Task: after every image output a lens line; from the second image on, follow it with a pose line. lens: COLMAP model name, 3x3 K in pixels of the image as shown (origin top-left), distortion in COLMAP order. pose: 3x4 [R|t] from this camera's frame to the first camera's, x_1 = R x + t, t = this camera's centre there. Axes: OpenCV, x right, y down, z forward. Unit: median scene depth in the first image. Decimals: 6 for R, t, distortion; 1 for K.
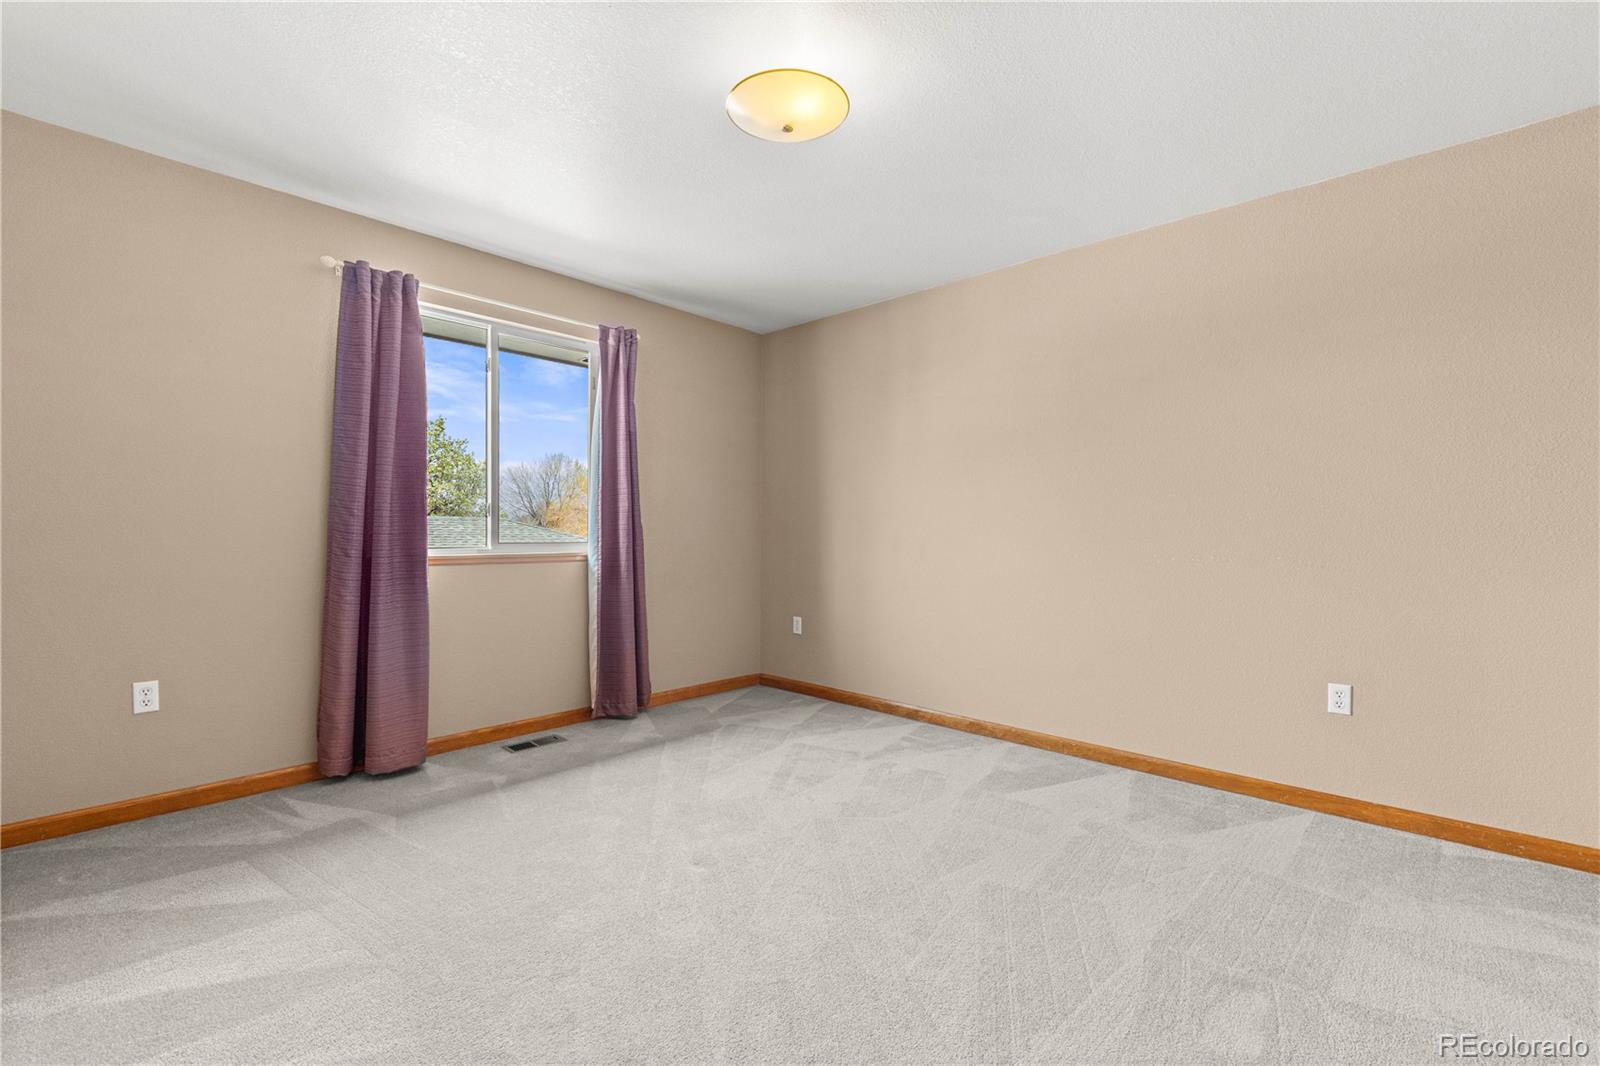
lens RADIAL K [[694.1, 0, 807.2], [0, 694.1, 537.3], [0, 0, 1]] dist [-0.001301, -0.000635]
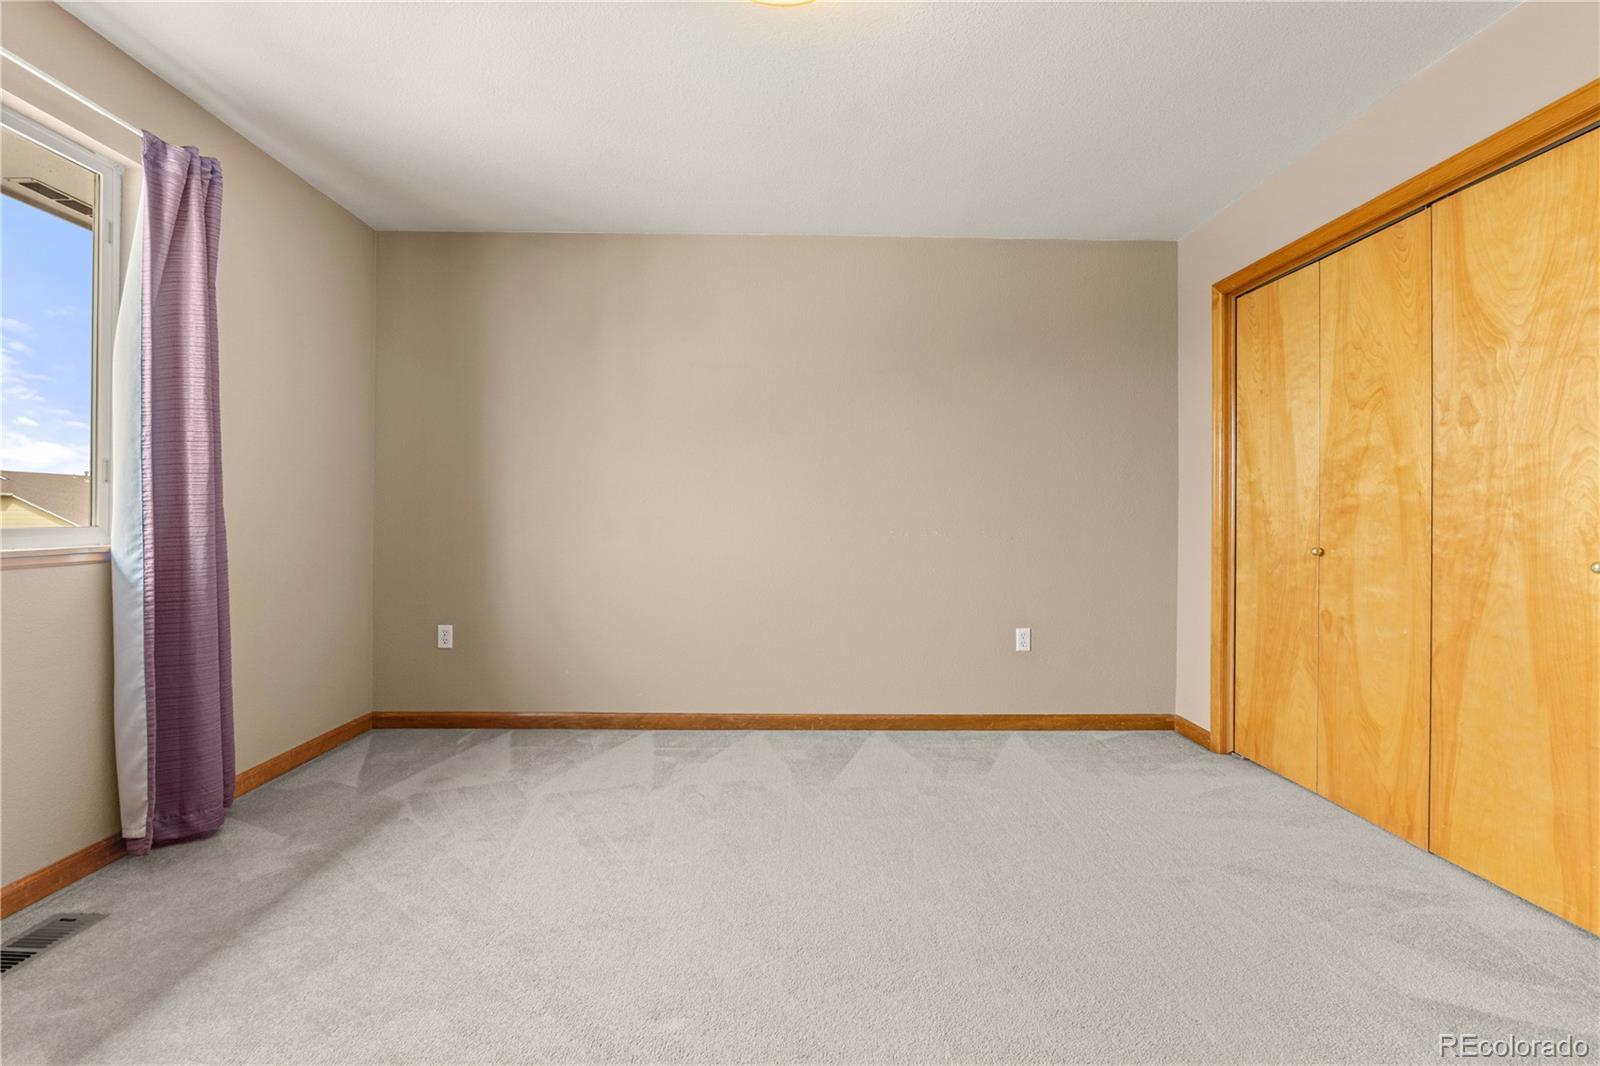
lens RADIAL K [[683.1, 0, 812.2], [0, 683.1, 507.5], [0, 0, 1]] dist [-0.003463, -0.000981]
pose [[0.719288, 0.006757, 0.694679, -0.298532], [0.003447, 0.999906, -0.013295, 0.001092], [-0.694703, 0.011957, 0.719197, 0.258259]]
